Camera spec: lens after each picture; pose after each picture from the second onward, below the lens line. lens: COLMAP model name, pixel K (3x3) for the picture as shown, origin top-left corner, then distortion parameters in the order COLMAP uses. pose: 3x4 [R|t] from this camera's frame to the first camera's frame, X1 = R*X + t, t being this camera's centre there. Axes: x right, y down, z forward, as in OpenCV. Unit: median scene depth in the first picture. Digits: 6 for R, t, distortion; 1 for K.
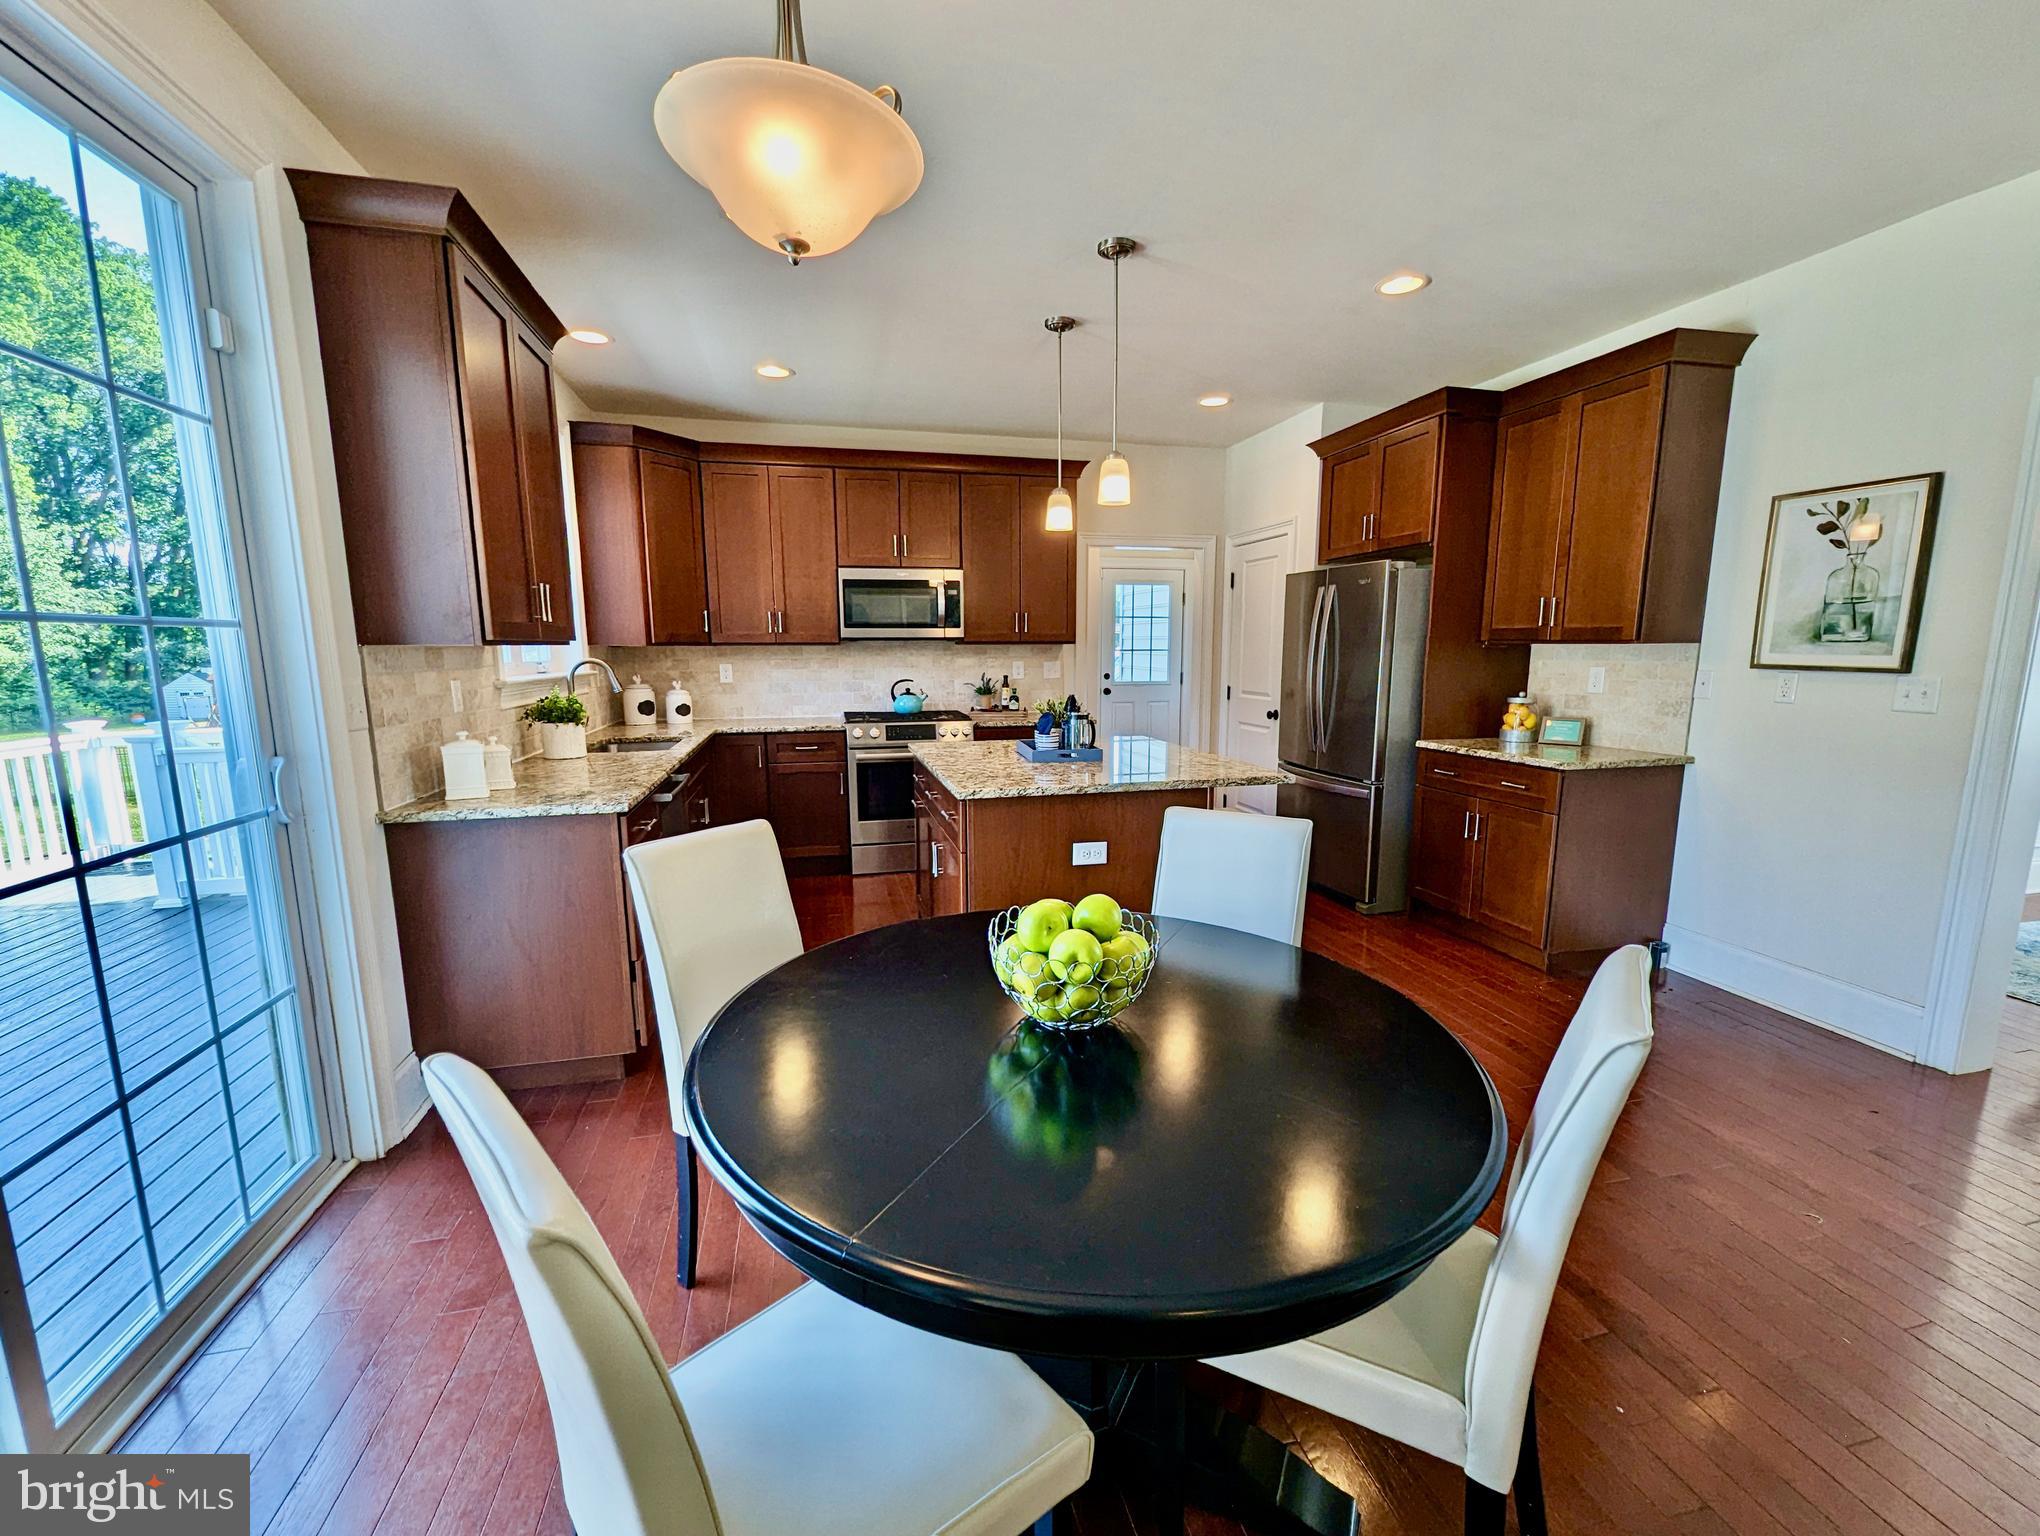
lens RADIAL K [[843.6, 0, 1018.5], [0, 843.6, 770.9], [0, 0, 1]] dist [0.000384, -0.000704]
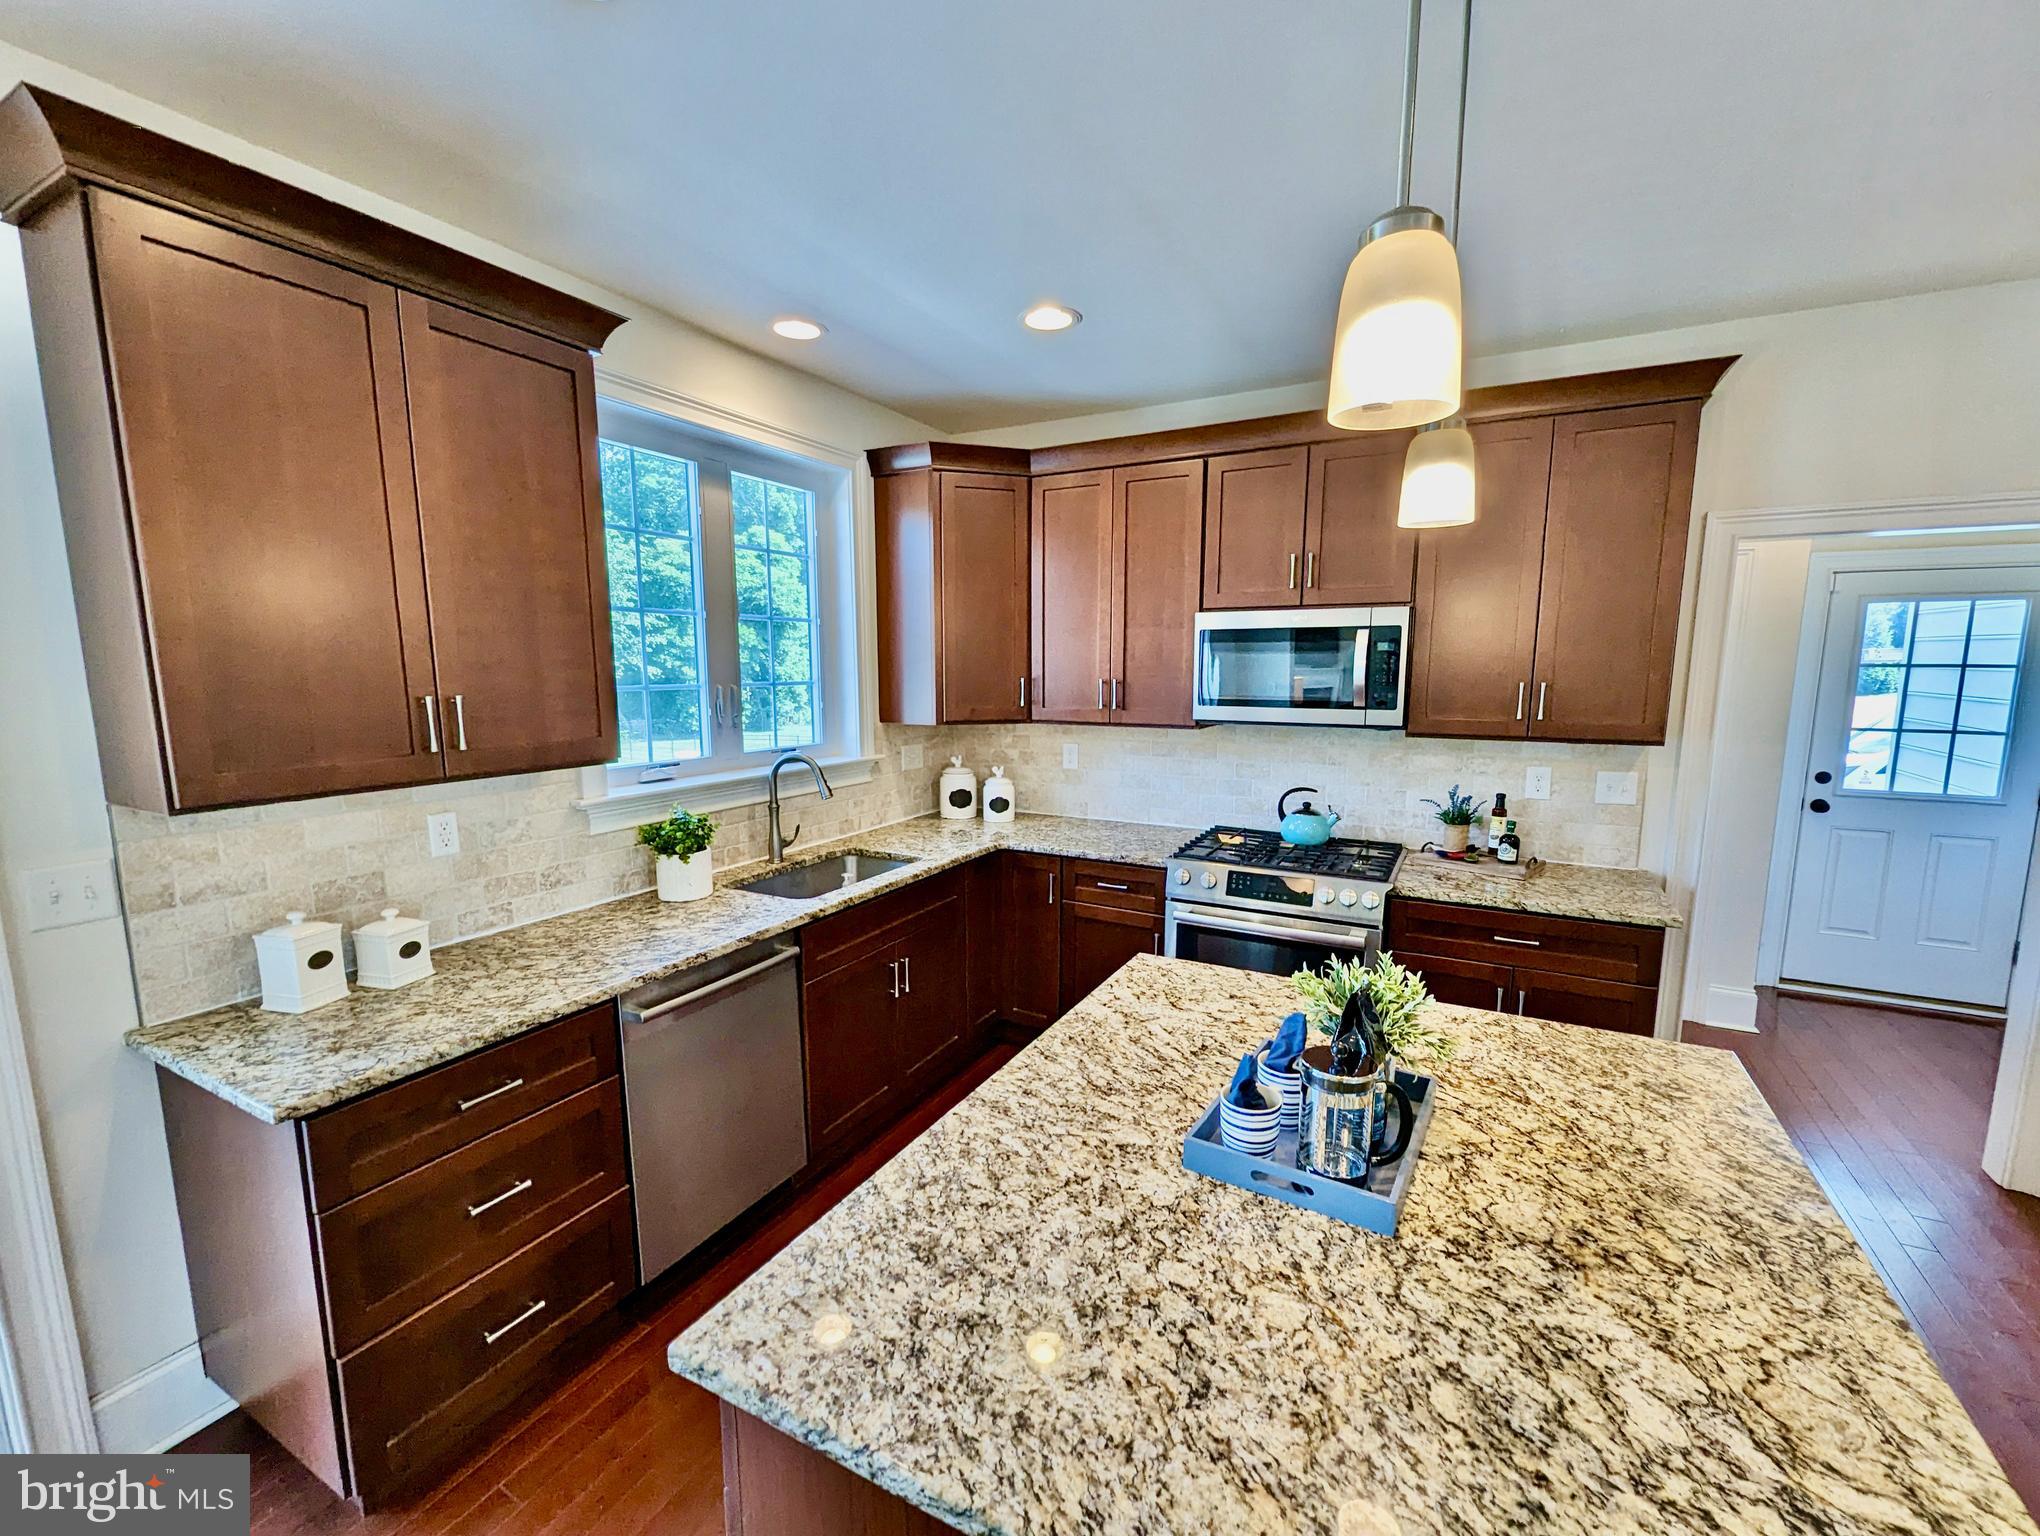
lens RADIAL K [[843.6, 0, 1032.6], [0, 843.6, 779.5], [0, 0, 1]] dist [0.000384, -0.000704]
pose [[0.748134, 0.094867, -0.656732, 0.126033], [-0.099160, 0.994597, 0.030711, -0.120380], [0.656097, 0.042145, 0.753499, 0.435726]]
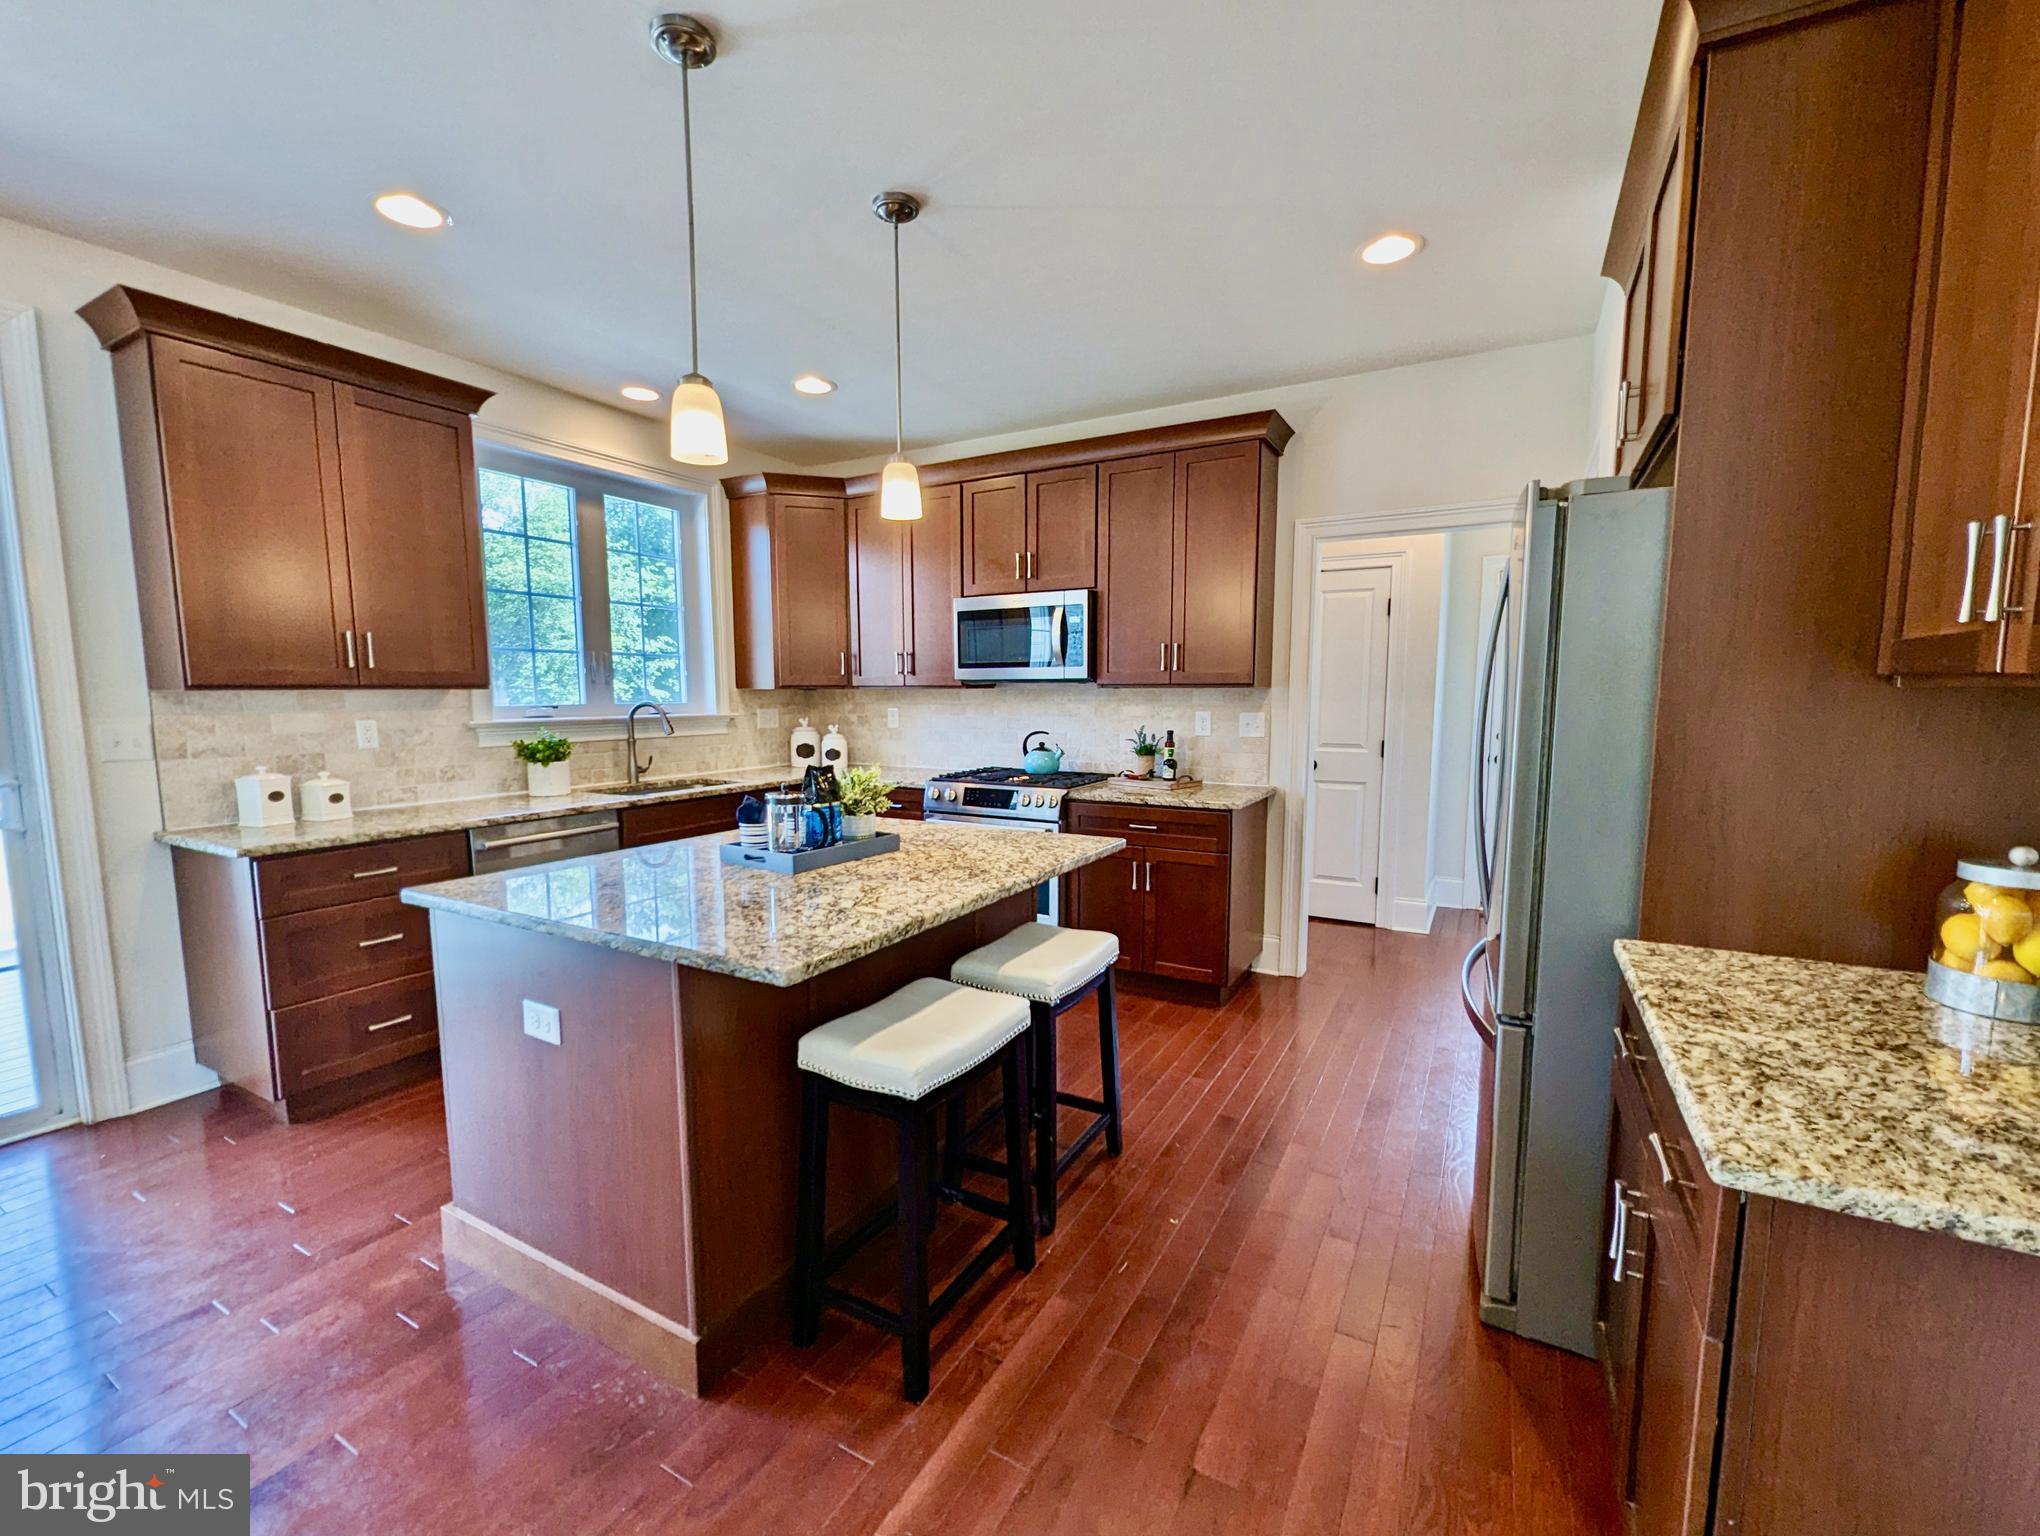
lens RADIAL K [[843.6, 0, 1033.4], [0, 843.6, 778.1], [0, 0, 1]] dist [0.000384, -0.000704]
pose [[0.737557, 0.072730, -0.671357, 0.426024], [-0.099479, 0.995039, -0.001492, -0.066065], [0.667917, 0.067886, 0.741133, 0.429180]]
